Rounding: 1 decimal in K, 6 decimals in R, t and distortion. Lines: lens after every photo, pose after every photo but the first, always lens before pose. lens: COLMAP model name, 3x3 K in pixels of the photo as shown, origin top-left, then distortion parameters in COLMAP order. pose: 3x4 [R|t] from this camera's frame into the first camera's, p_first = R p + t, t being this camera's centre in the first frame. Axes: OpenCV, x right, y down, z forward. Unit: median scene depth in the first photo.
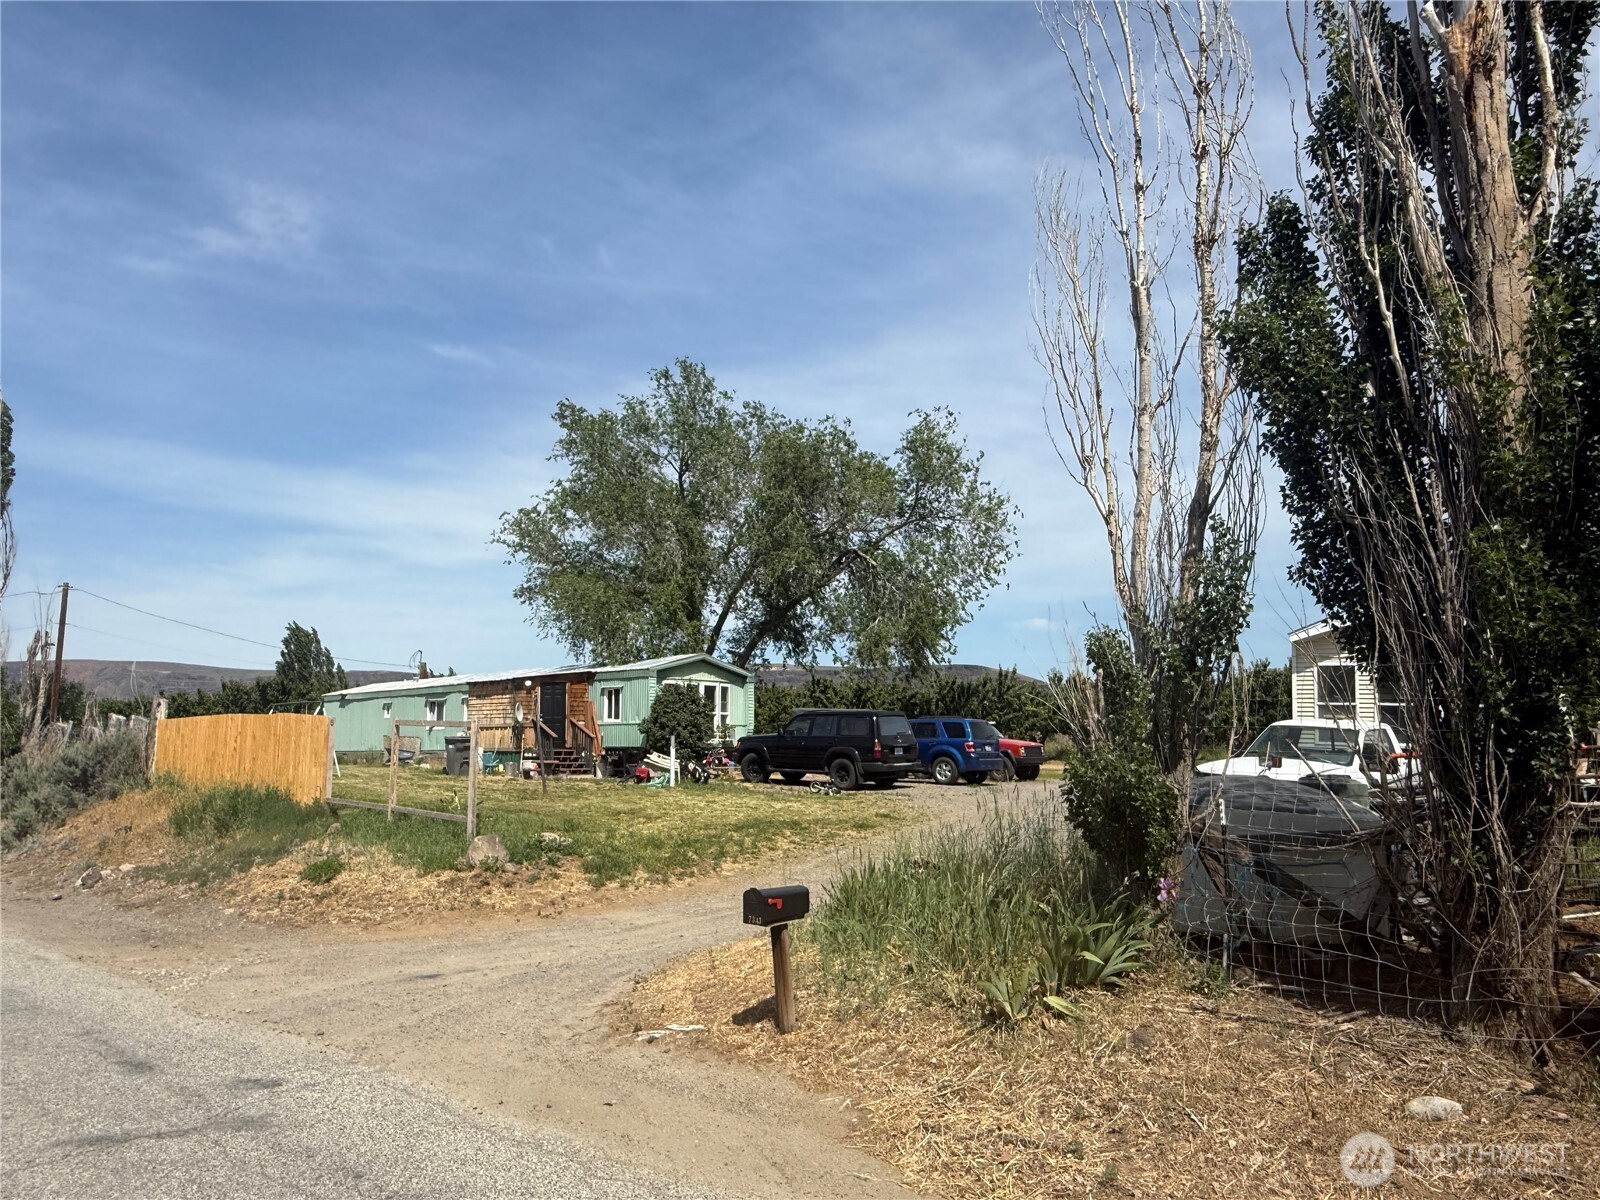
lens RADIAL K [[1168.9, 0, 785.3], [0, 1168.9, 570.4], [0, 0, 1]] dist [0.020663, -0.011027]
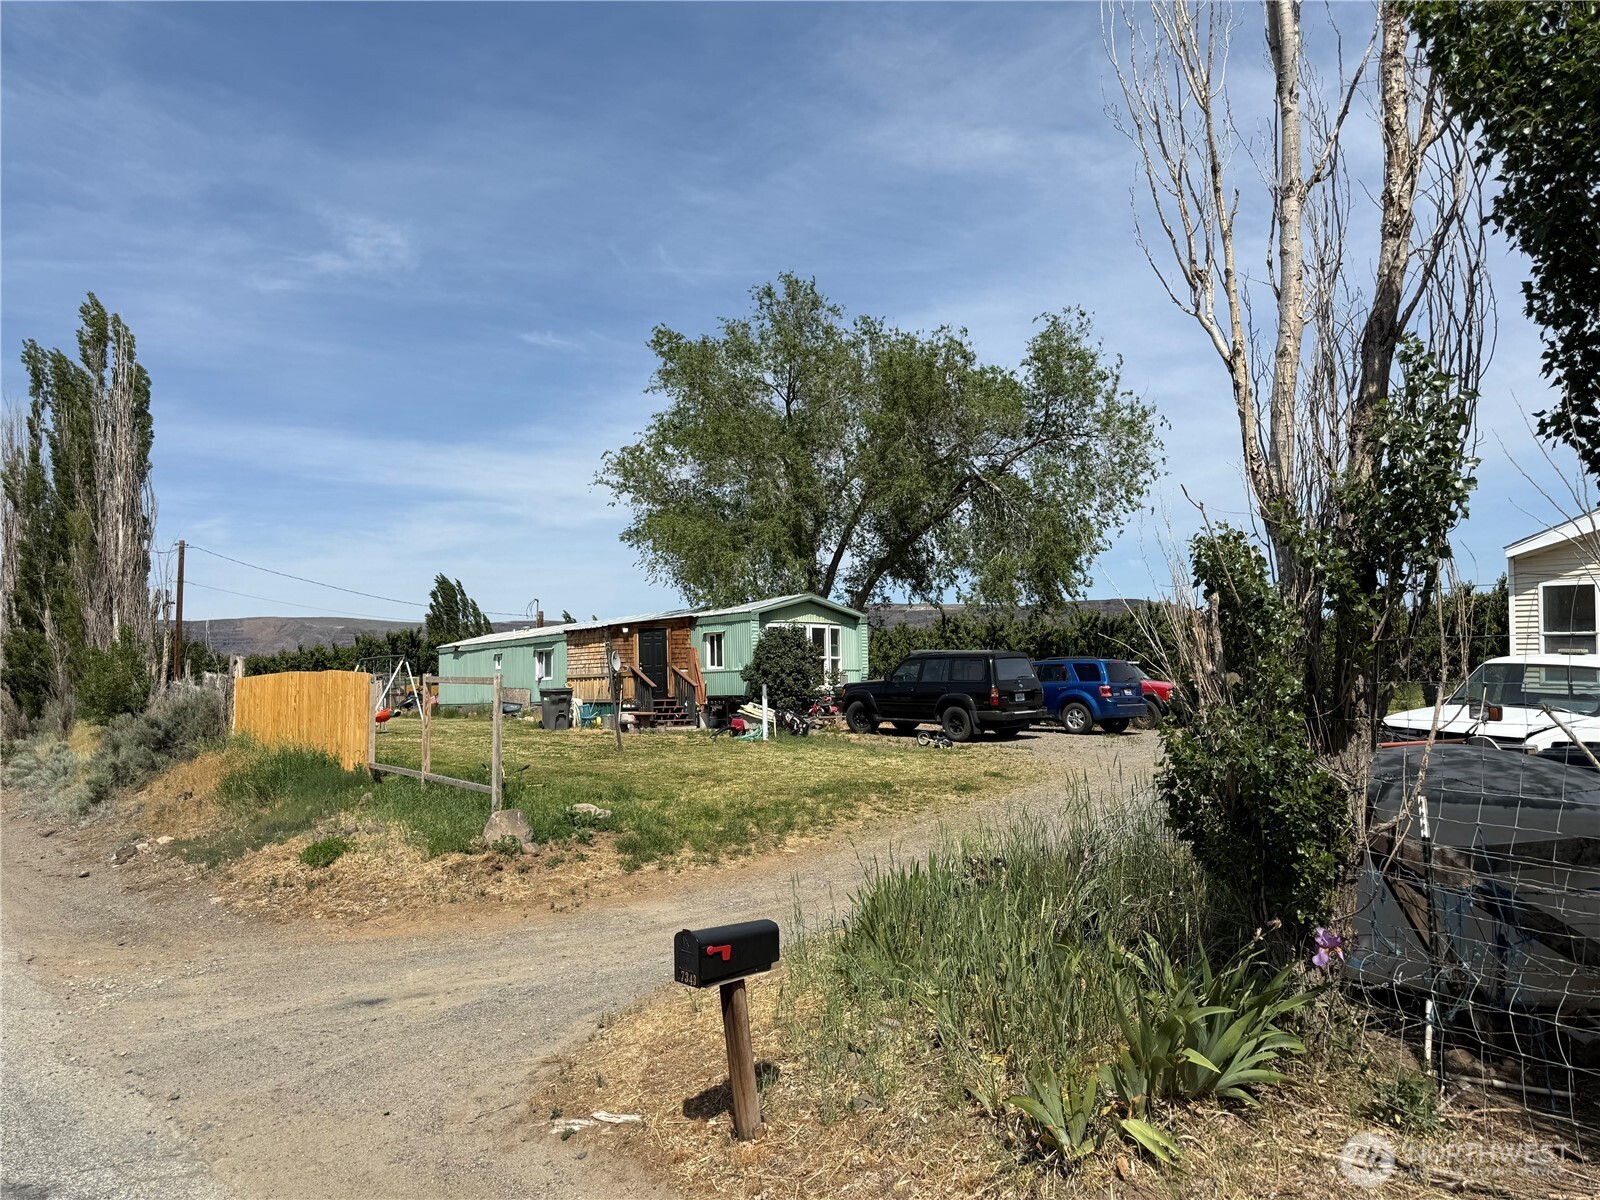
lens RADIAL K [[1168.9, 0, 793.0], [0, 1168.9, 586.4], [0, 0, 1]] dist [0.020663, -0.011027]
pose [[0.991648, -0.030146, -0.125399, 0.093660], [0.038147, 0.997353, 0.061902, 0.025075], [0.123201, -0.066168, 0.990173, 0.265757]]
